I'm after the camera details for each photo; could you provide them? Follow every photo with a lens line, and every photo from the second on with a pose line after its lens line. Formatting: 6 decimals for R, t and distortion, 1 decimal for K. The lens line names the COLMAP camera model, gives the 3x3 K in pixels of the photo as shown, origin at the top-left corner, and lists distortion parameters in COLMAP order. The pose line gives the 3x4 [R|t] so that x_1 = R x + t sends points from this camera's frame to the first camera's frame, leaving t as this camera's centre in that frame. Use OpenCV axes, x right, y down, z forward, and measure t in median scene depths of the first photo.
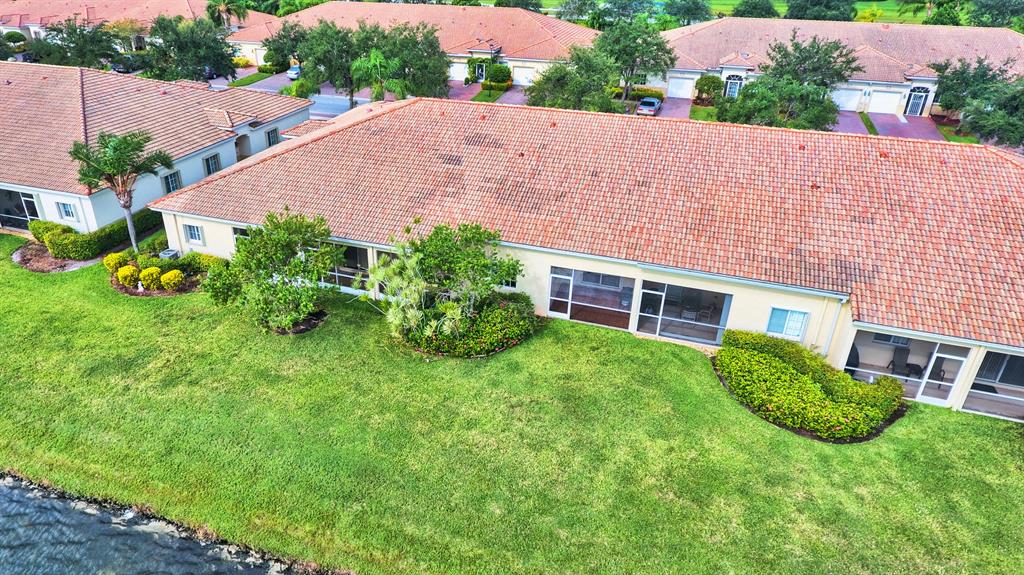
lens RADIAL K [[647.5, 0, 458.6], [0, 647.5, 266.3], [0, 0, 1]] dist [-0.001409, -0.001214]
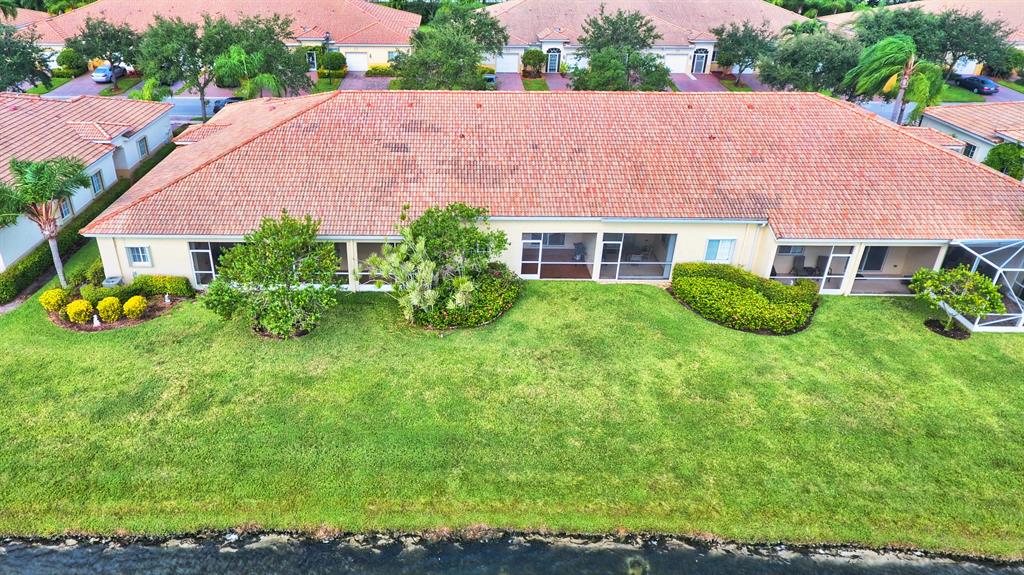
lens RADIAL K [[671.8, 0, 436.7], [0, 671.8, 255.5], [0, 0, 1]] dist [-0.001167, -0.002254]
pose [[0.945244, -0.149486, 0.290115, -0.341543], [0.149296, 0.988527, 0.022922, -0.010707], [-0.290213, 0.021646, 0.956717, -0.051190]]
